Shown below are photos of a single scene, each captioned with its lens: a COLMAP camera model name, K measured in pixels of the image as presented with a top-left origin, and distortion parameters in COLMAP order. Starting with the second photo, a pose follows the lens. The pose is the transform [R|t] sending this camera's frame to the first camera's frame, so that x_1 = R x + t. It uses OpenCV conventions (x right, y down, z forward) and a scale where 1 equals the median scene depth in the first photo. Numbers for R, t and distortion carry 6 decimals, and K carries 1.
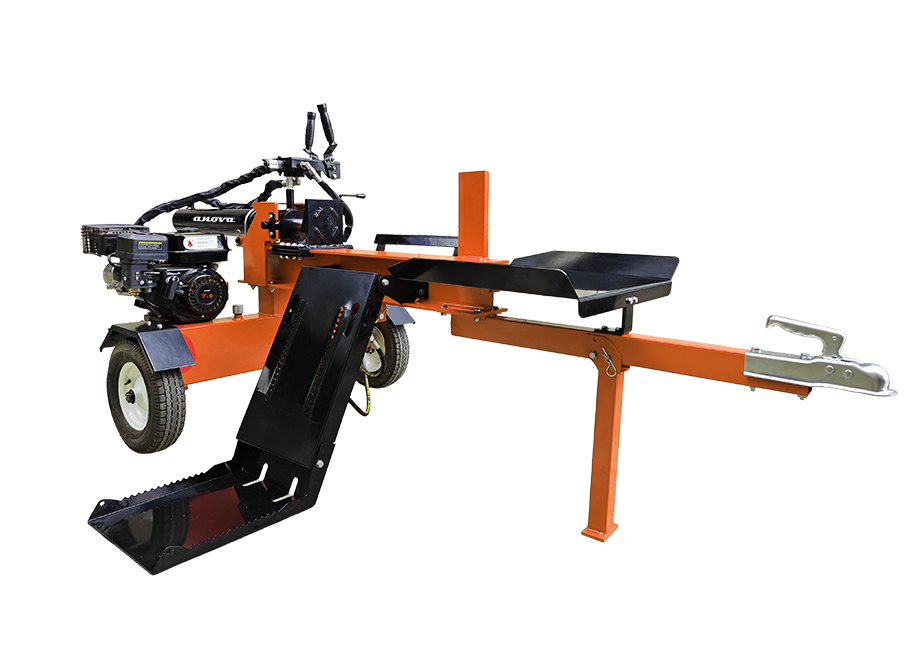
lens RADIAL K [[629.3, 0, 460.0], [0, 629.3, 332.5], [0, 0, 1]] dist [0.003233, 0.001136]
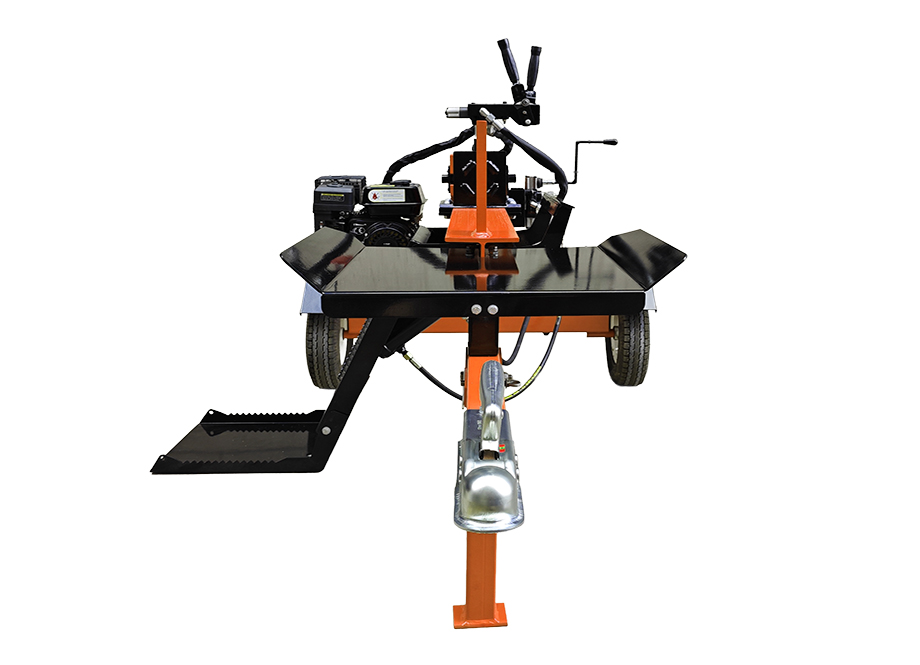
lens RADIAL K [[766.0, 0, 460.5], [0, 766.0, 313.2], [0, 0, 1]] dist [-0.001428, -0.000035]
pose [[0.647906, 0.151411, -0.746521, 0.701643], [-0.130495, 0.987620, 0.087055, -0.091750], [0.750460, 0.041013, 0.659643, 0.336816]]
